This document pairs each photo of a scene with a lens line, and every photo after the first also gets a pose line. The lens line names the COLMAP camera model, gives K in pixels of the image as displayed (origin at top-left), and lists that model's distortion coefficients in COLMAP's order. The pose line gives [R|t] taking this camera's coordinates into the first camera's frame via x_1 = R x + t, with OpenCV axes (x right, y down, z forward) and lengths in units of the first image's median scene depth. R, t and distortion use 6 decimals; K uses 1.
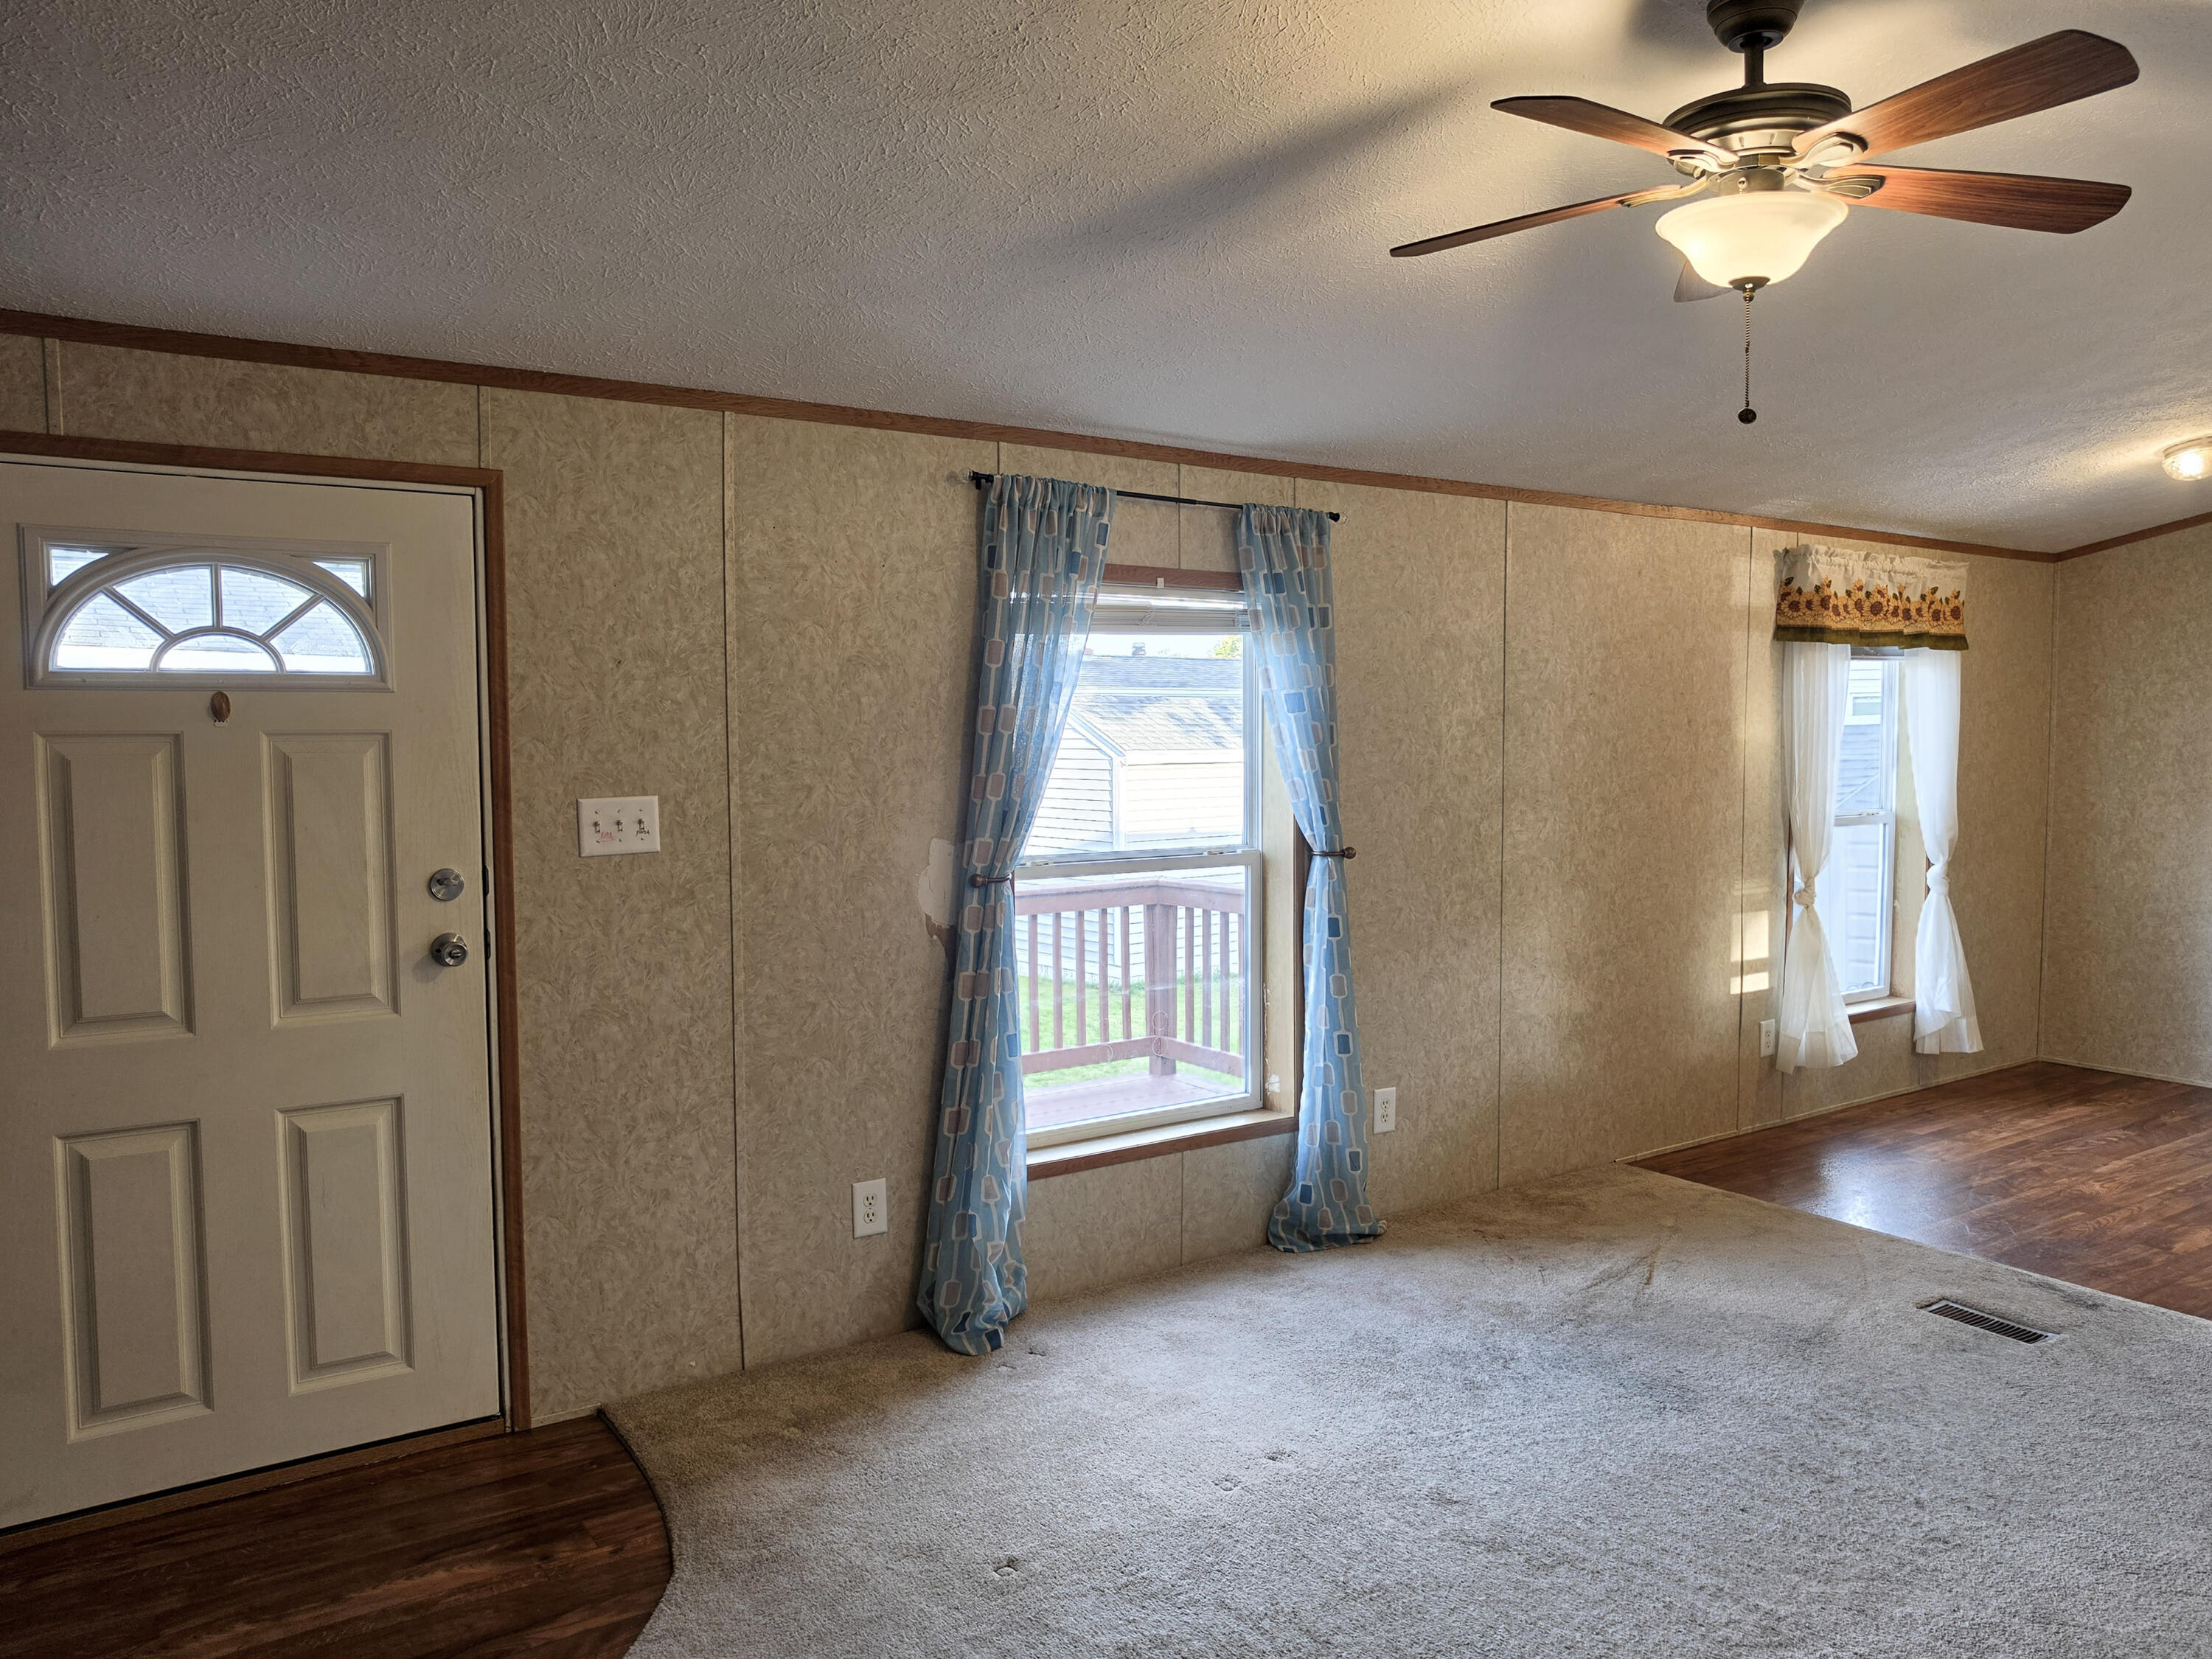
lens RADIAL K [[1541.4, 0, 1140.4], [0, 1541.4, 860.2], [0, 0, 1]] dist [0.035081, -0.052848]
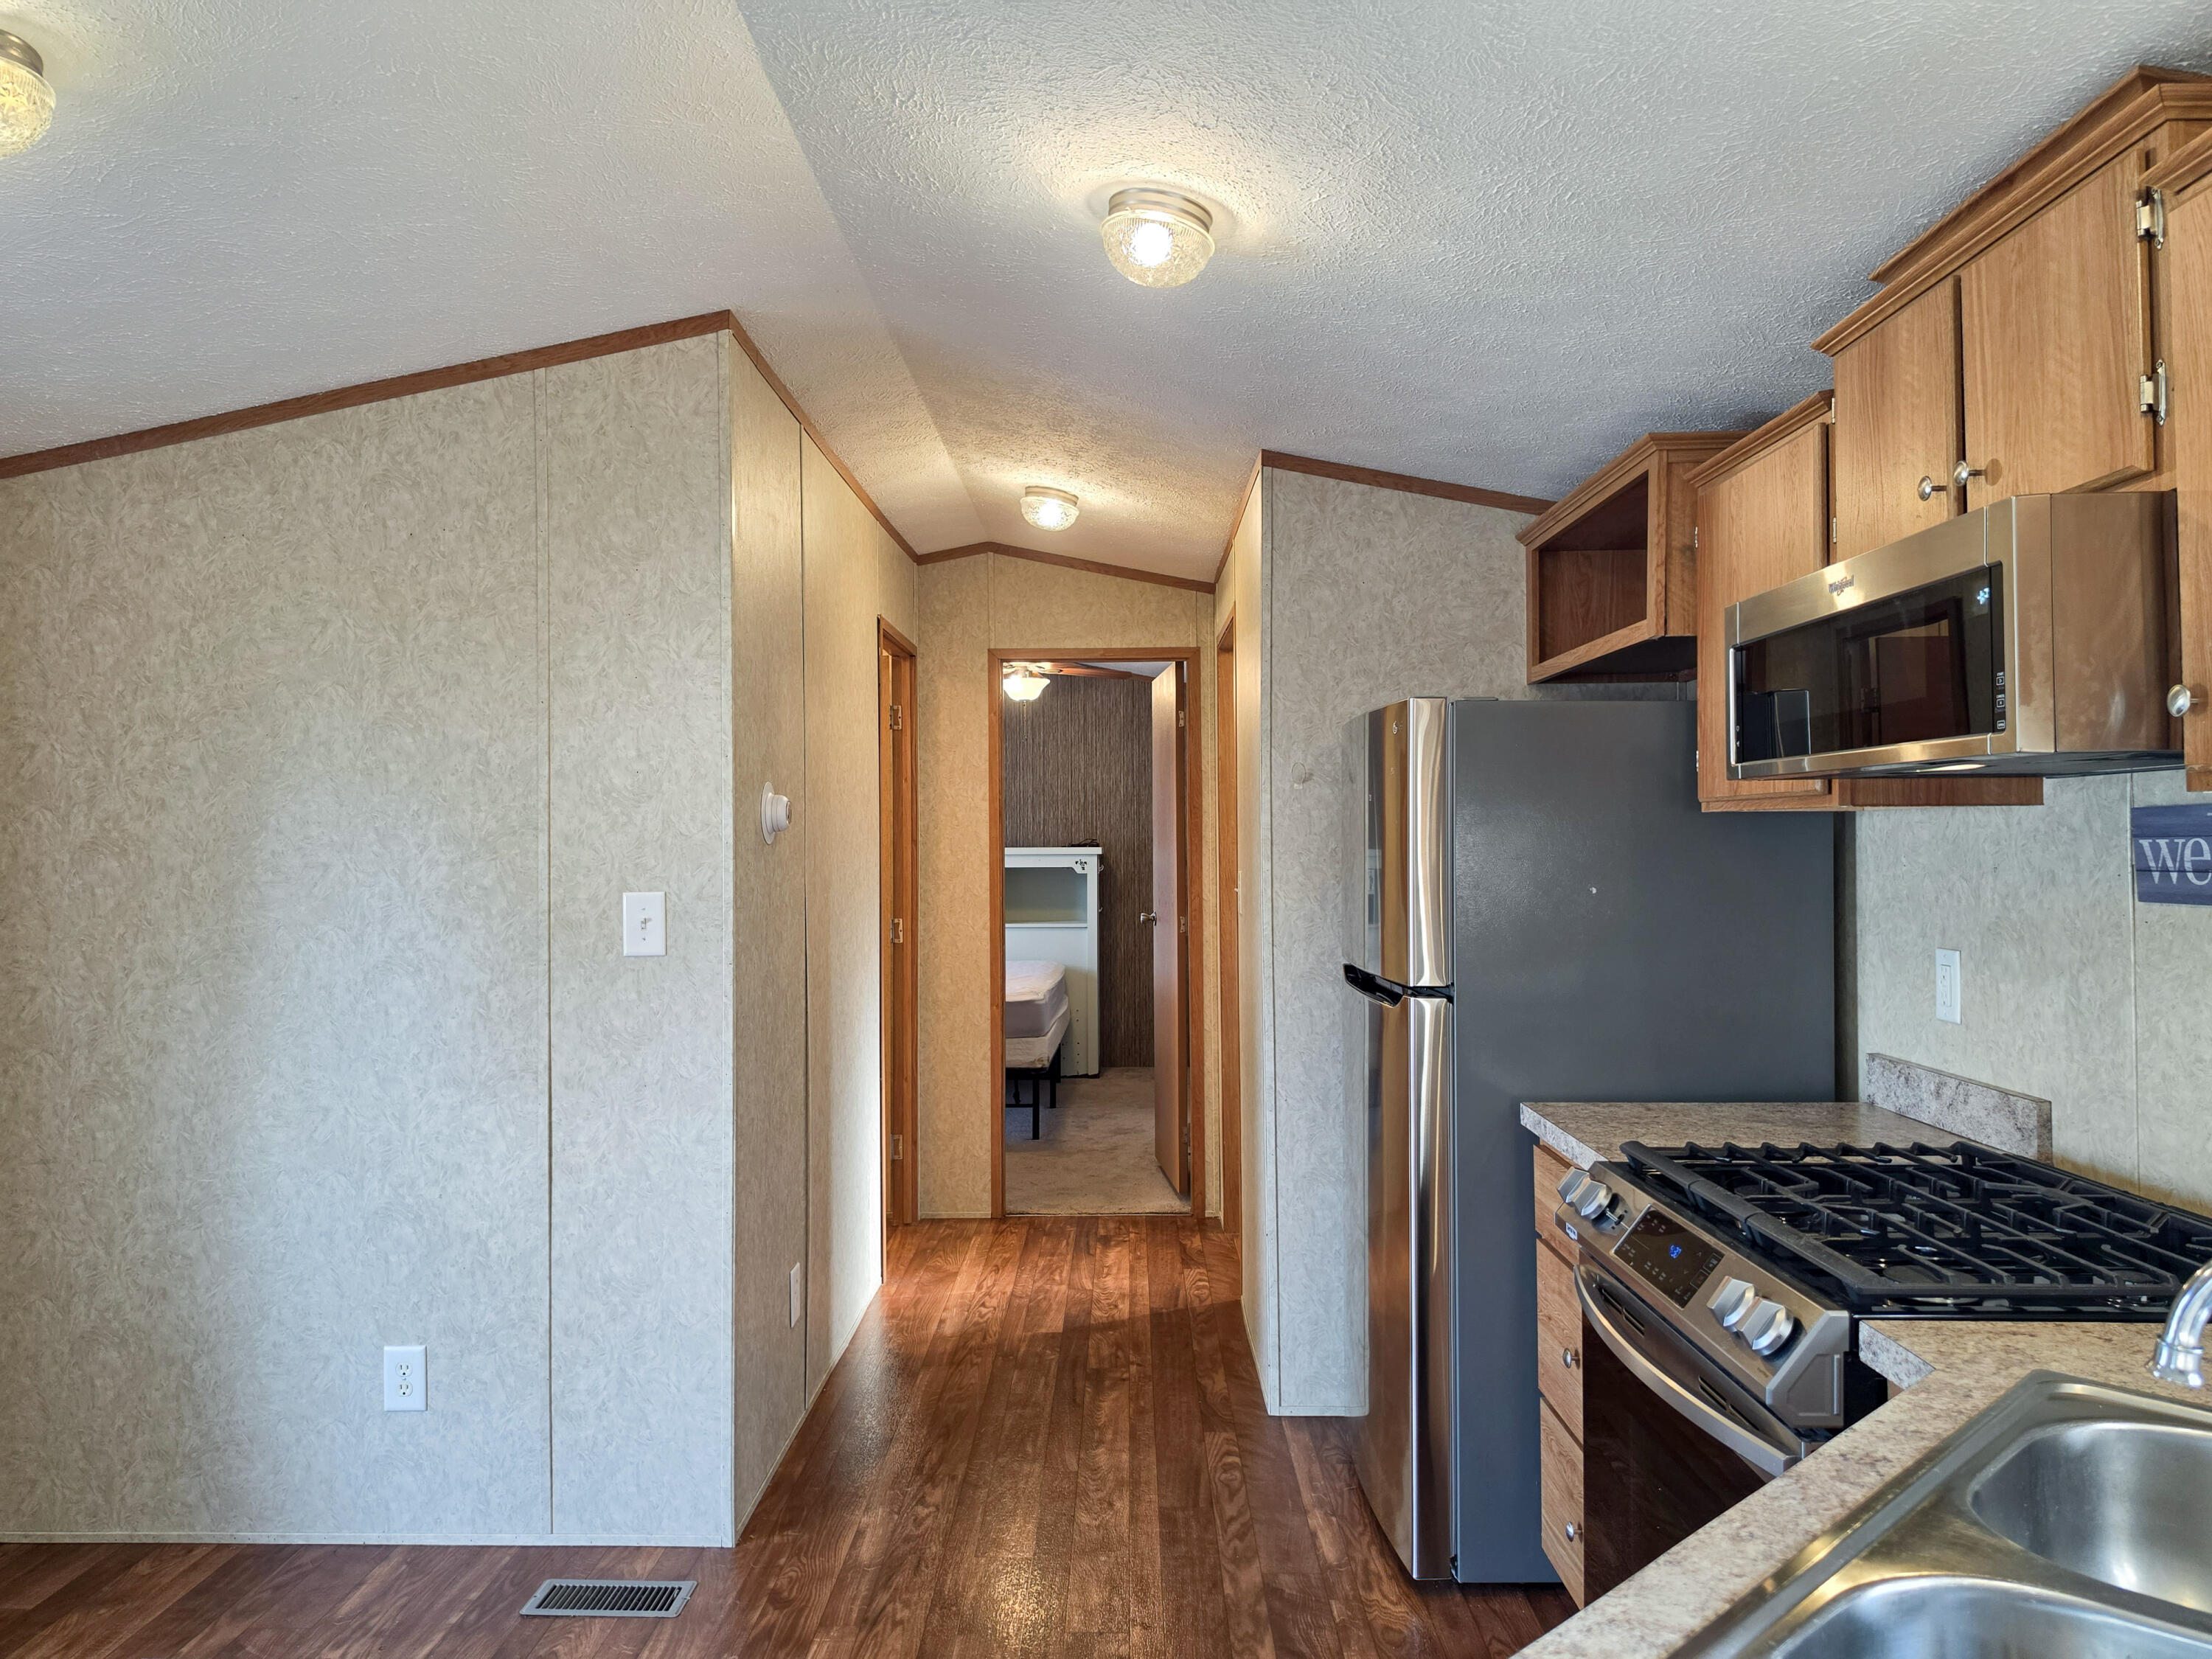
lens RADIAL K [[1541.4, 0, 1095.0], [0, 1541.4, 826.4], [0, 0, 1]] dist [0.035081, -0.052848]
pose [[0.587677, 0.013758, 0.808979, 0.639287], [0.060398, 0.996320, -0.060820, -0.056904], [-0.806838, 0.084603, 0.584683, 0.681824]]
